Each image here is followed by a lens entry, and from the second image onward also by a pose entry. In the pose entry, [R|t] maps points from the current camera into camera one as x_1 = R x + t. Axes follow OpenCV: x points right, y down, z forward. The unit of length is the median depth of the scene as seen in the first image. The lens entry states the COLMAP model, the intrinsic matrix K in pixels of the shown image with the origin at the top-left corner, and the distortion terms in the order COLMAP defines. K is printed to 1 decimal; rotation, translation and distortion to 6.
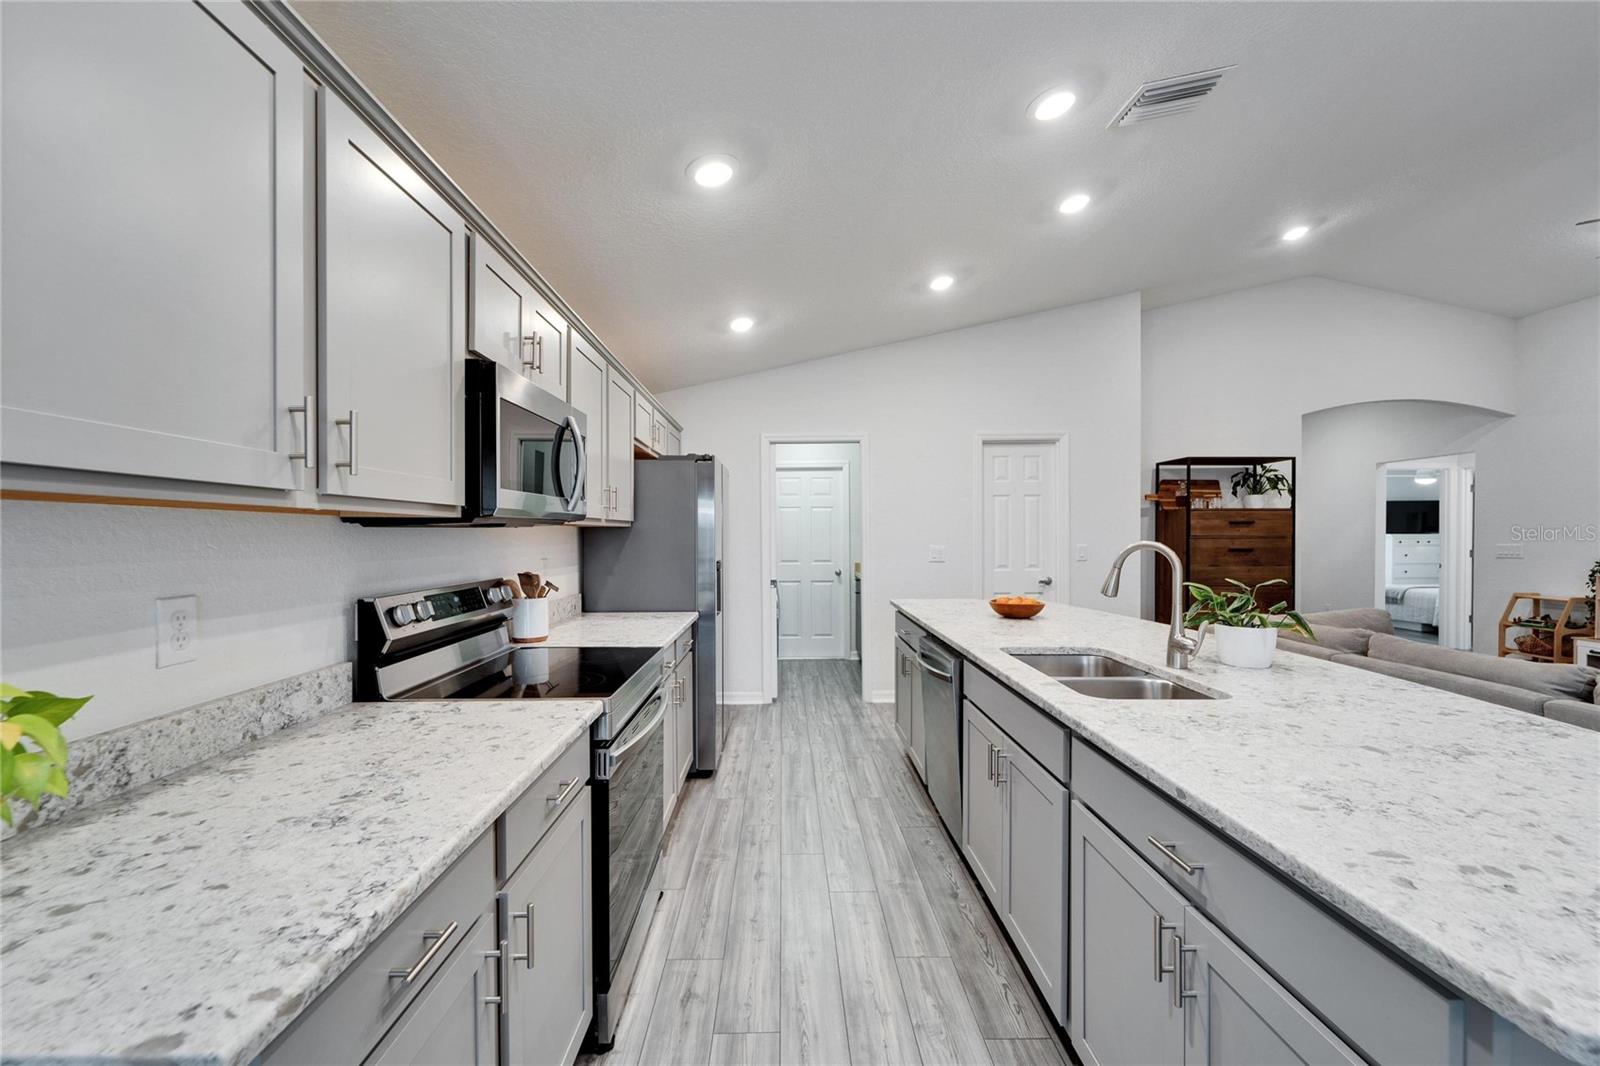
lens RADIAL K [[646.9, 0, 789.6], [0, 646.9, 528.2], [0, 0, 1]] dist [0.000482, -0.000686]
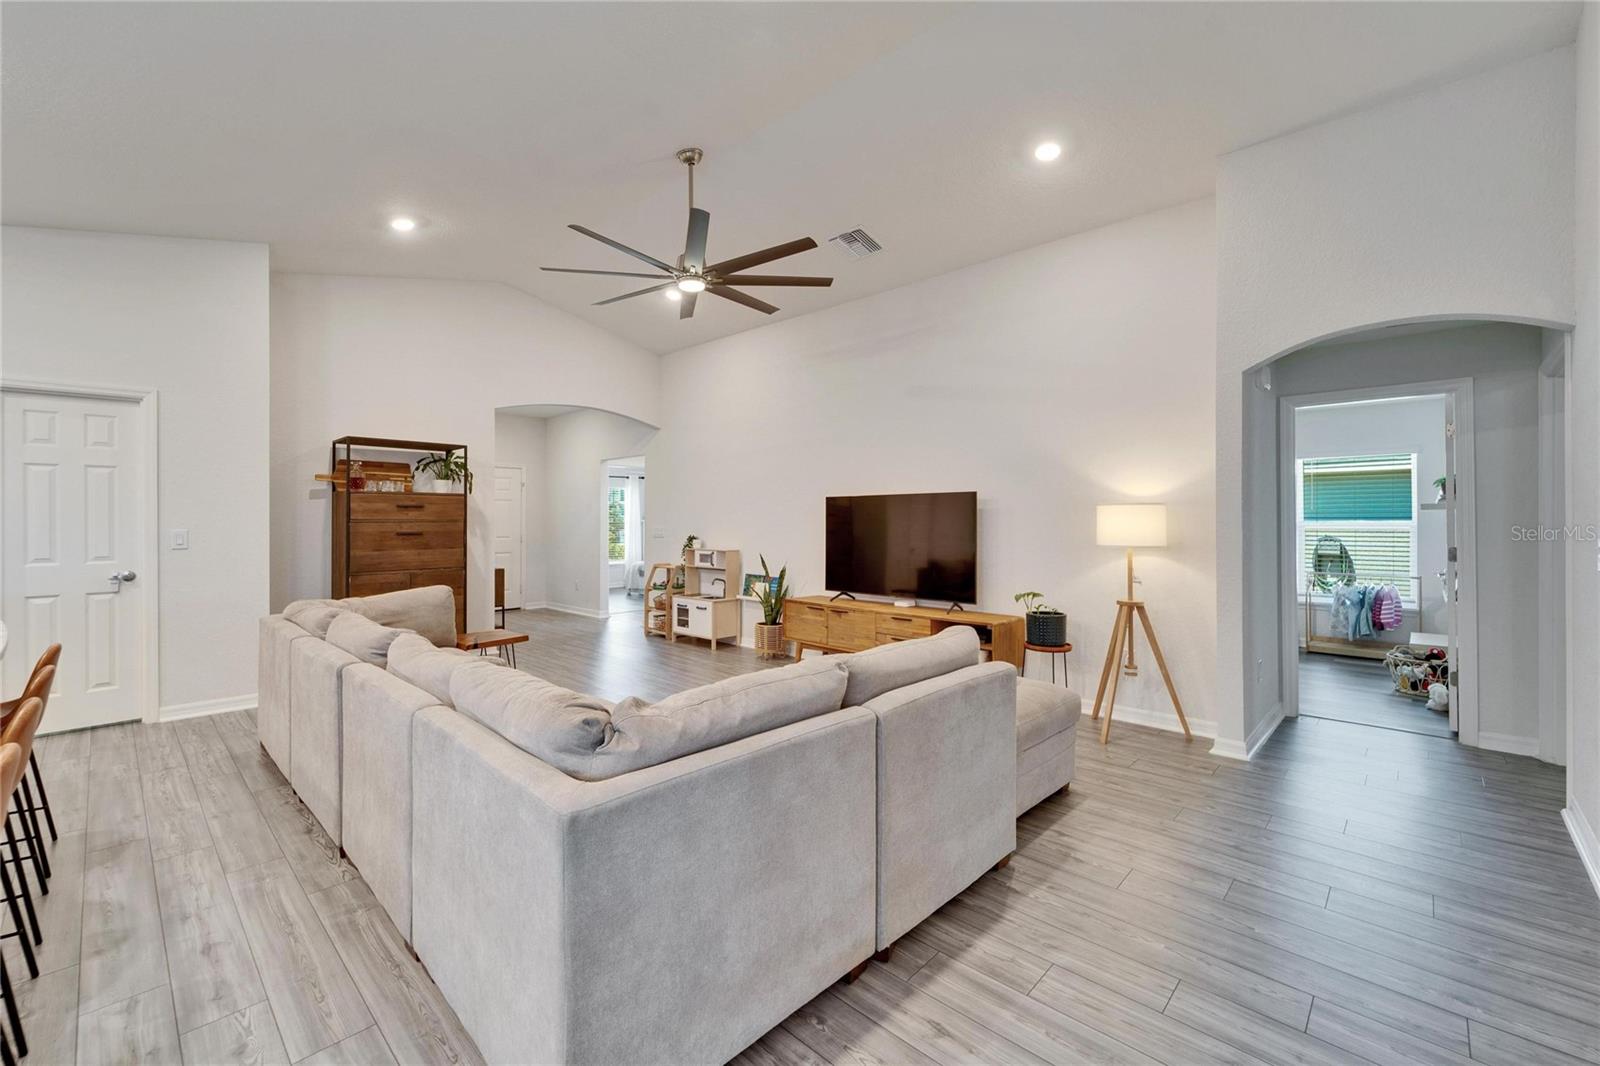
lens RADIAL K [[668.8, 0, 795.9], [0, 668.8, 520.7], [0, 0, 1]] dist [0.002119, 0.000144]
pose [[0.691901, 0.002020, 0.721989, 0.363343], [-0.008385, 0.999951, 0.005238, 0.002781], [-0.721943, -0.009678, 0.691885, -0.151293]]
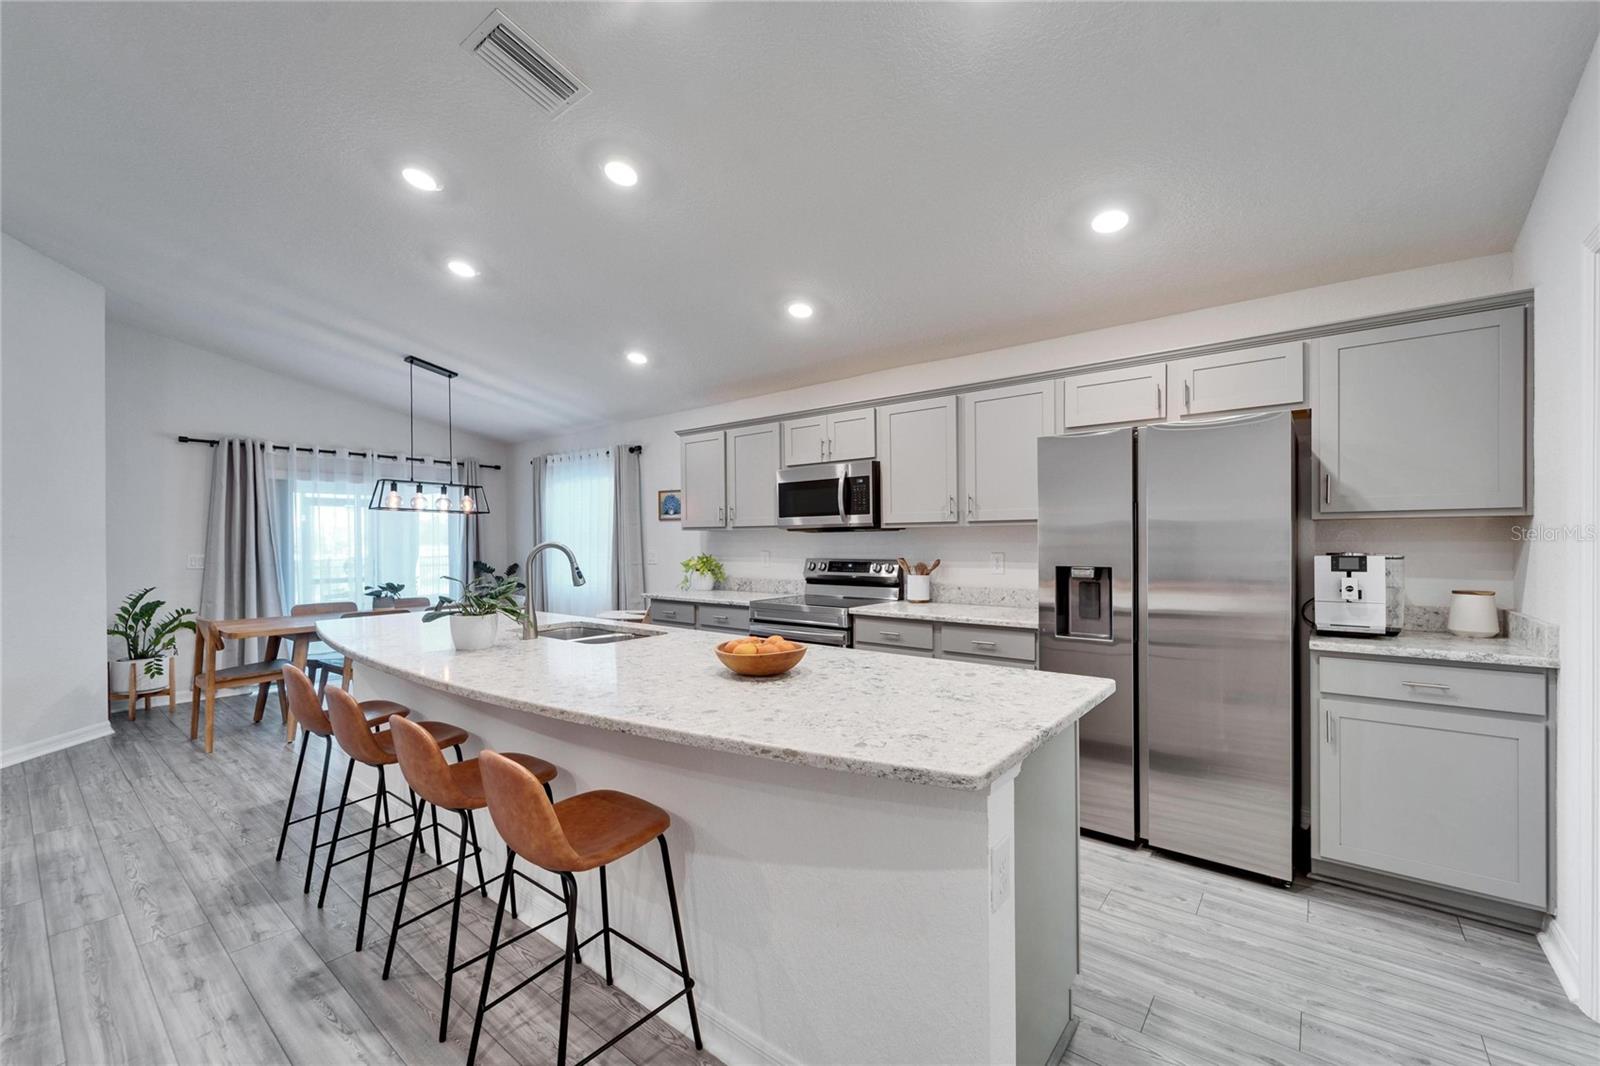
lens RADIAL K [[646.9, 0, 799.3], [0, 646.9, 537.9], [0, 0, 1]] dist [0.000482, -0.000686]
pose [[-0.624997, 0.007248, -0.780593, 0.480239], [0.018479, 0.999814, -0.005512, 0.011034], [0.780408, -0.017869, -0.625015, 0.864882]]
